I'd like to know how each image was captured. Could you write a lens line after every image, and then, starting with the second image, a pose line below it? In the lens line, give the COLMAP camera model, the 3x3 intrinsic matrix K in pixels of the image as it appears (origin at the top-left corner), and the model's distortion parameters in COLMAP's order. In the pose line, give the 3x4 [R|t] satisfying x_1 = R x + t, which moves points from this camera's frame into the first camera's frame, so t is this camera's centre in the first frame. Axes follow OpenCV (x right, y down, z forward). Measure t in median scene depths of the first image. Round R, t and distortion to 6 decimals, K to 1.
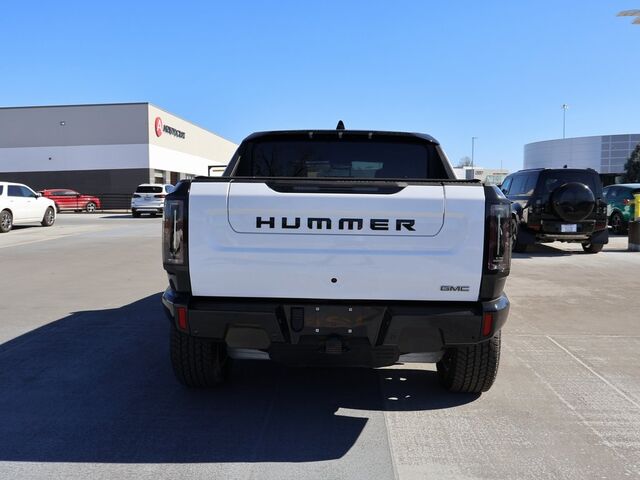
lens RADIAL K [[597.1, 0, 318.6], [0, 597.1, 237.6], [0, 0, 1]] dist [-0.014899, 0.000000]
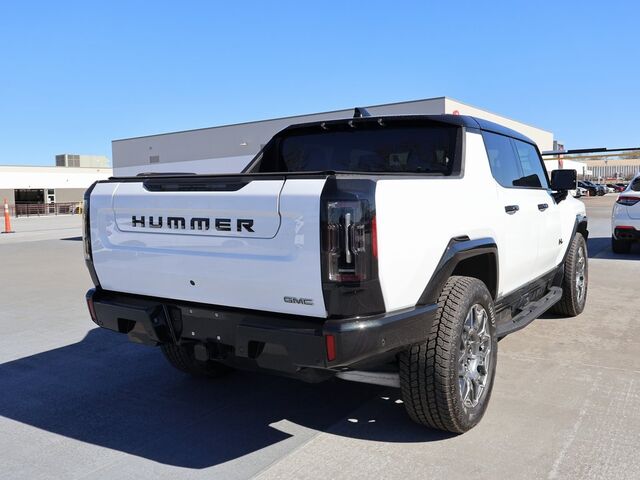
lens RADIAL K [[597.1, 0, 318.7], [0, 597.1, 242.4], [0, 0, 1]] dist [-0.014899, 0.000000]
pose [[0.860747, 0.026653, -0.508335, 0.688510], [-0.016486, 0.999564, 0.024495, -0.019174], [0.508766, -0.012704, 0.860811, 0.285788]]
